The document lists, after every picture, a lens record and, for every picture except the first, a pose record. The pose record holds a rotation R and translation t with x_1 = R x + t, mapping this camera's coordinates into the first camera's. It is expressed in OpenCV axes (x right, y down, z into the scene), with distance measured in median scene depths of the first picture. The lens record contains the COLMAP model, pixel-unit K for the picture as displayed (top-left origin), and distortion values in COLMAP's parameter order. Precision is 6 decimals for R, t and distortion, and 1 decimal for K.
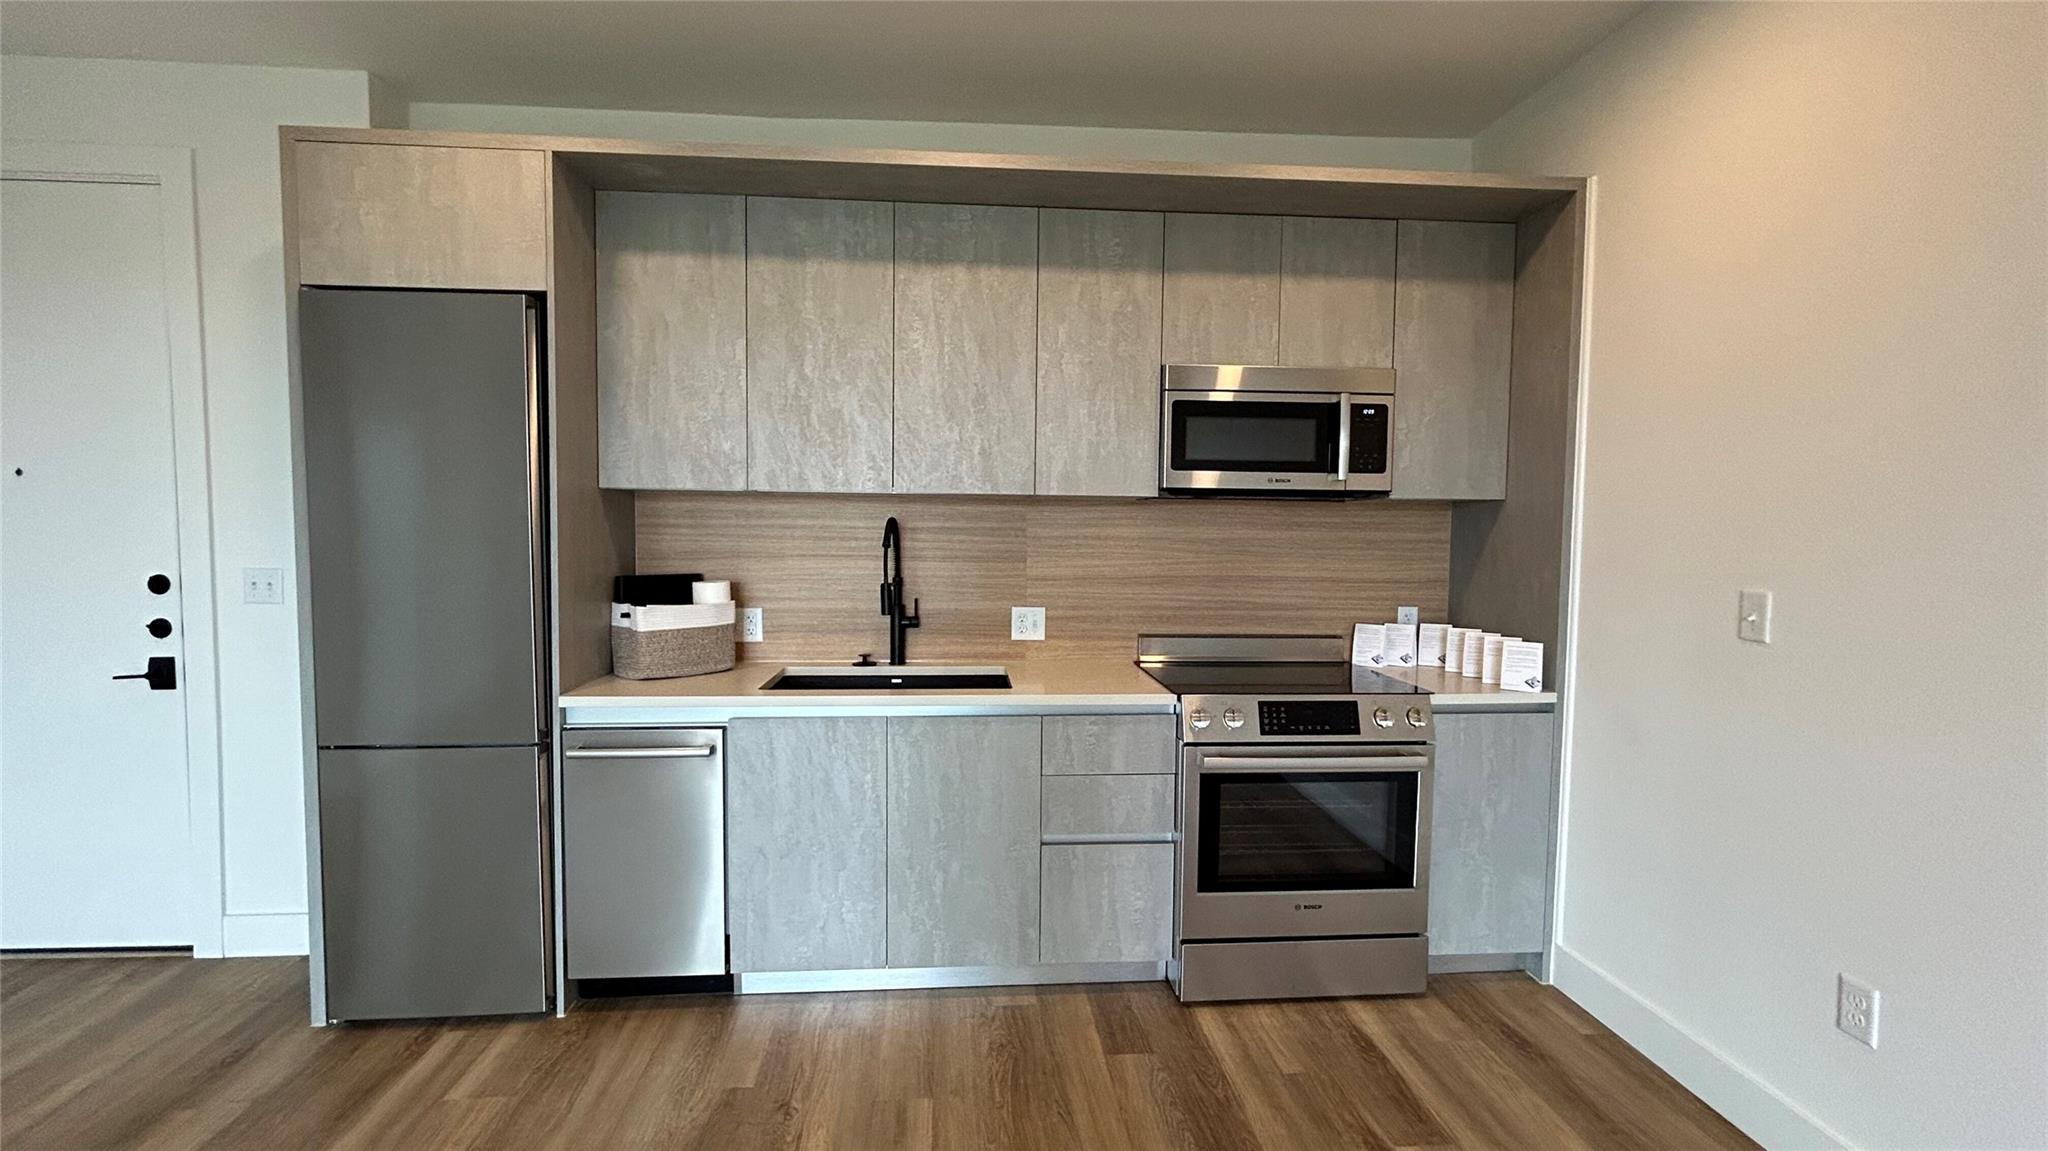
lens RADIAL K [[907.5, 0, 1021.0], [0, 907.5, 574.0], [0, 0, 1]] dist [-0.010718, 0.001084]
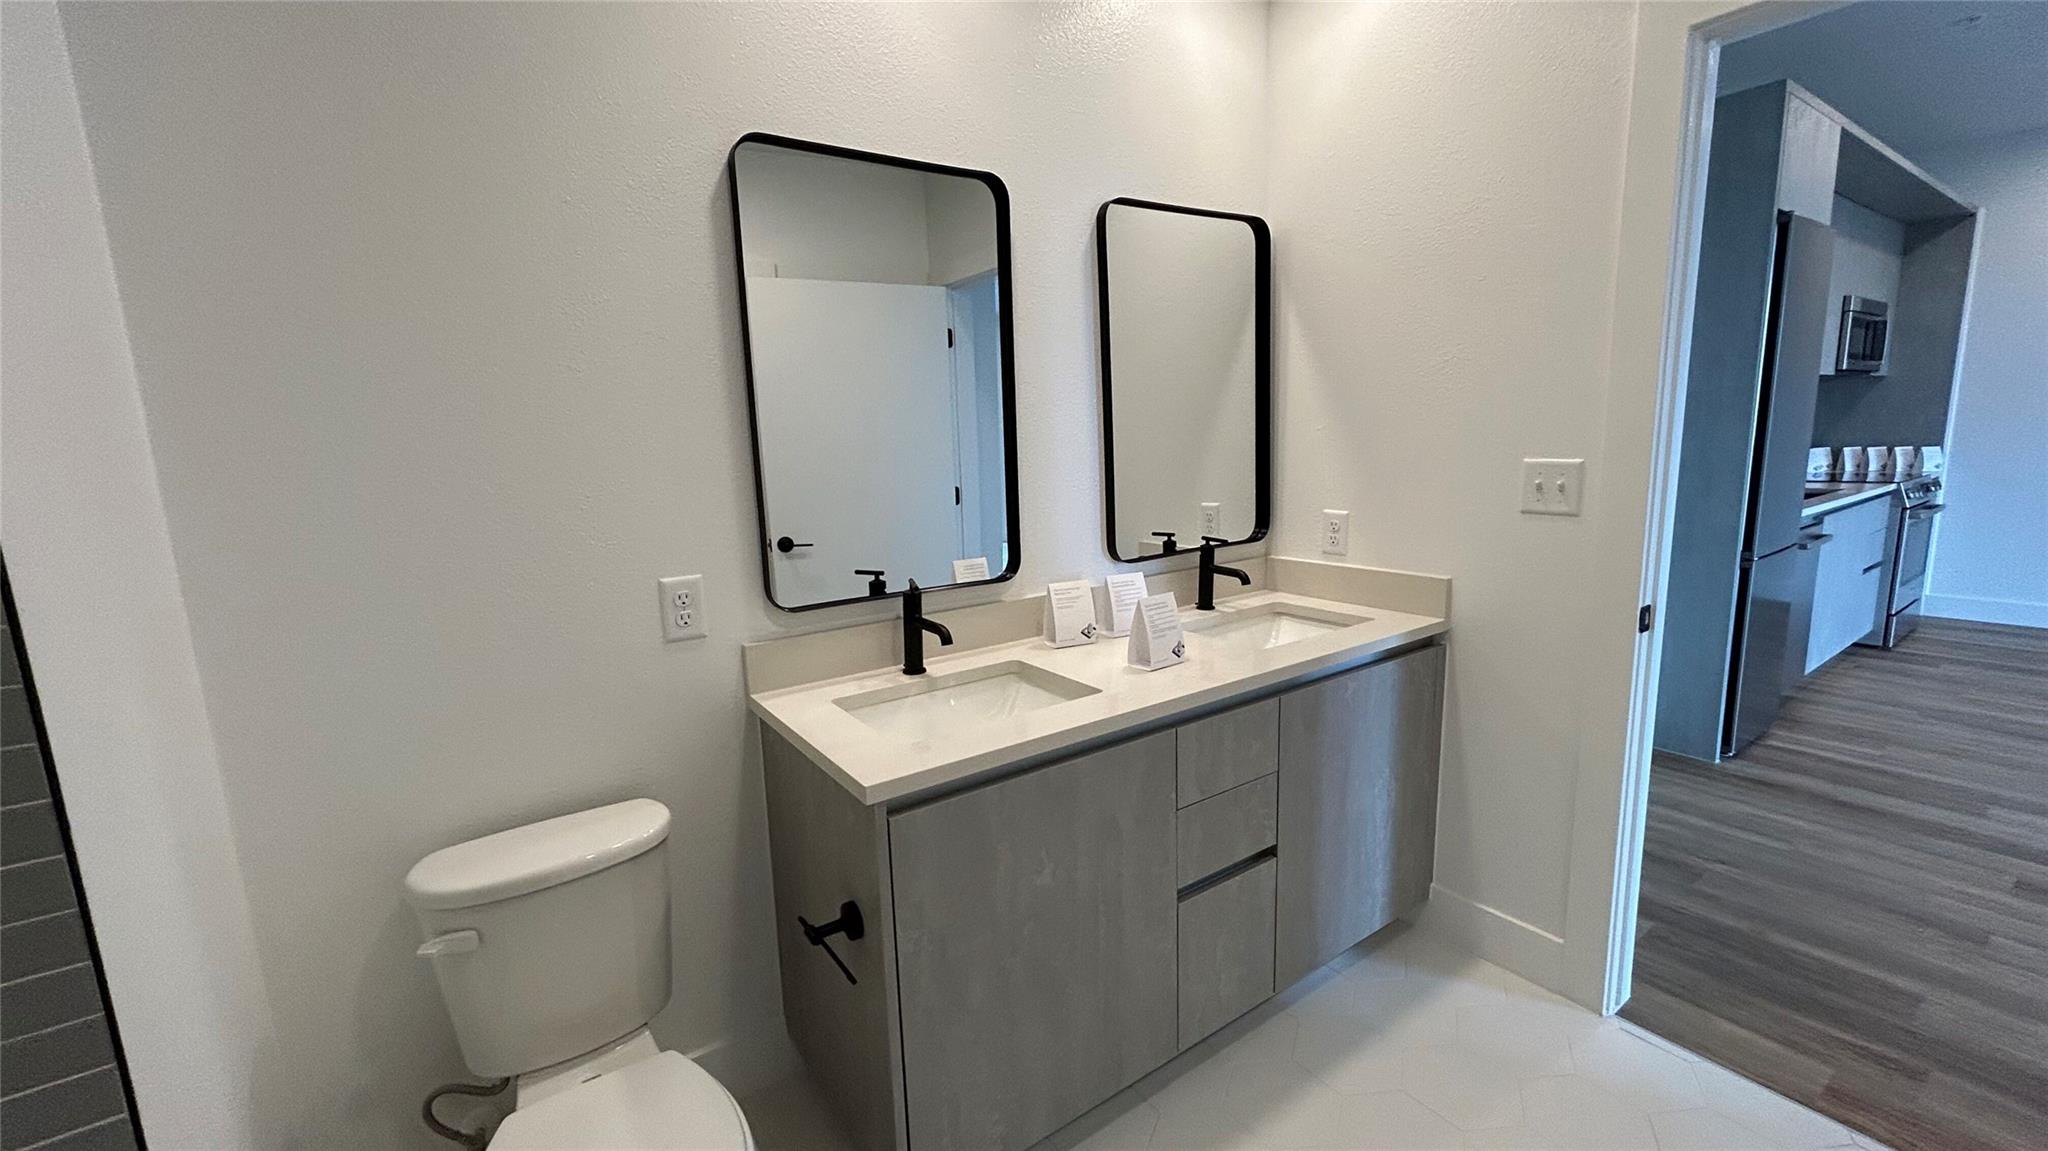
lens RADIAL K [[837.1, 0, 1028.5], [0, 837.1, 579.1], [0, 0, 1]] dist [-0.007184, 0.000807]
pose [[0.858400, -0.125656, 0.497354, -2.174526], [0.070648, 0.989255, 0.128001, -0.014234], [-0.508093, -0.074739, 0.858053, 0.435933]]
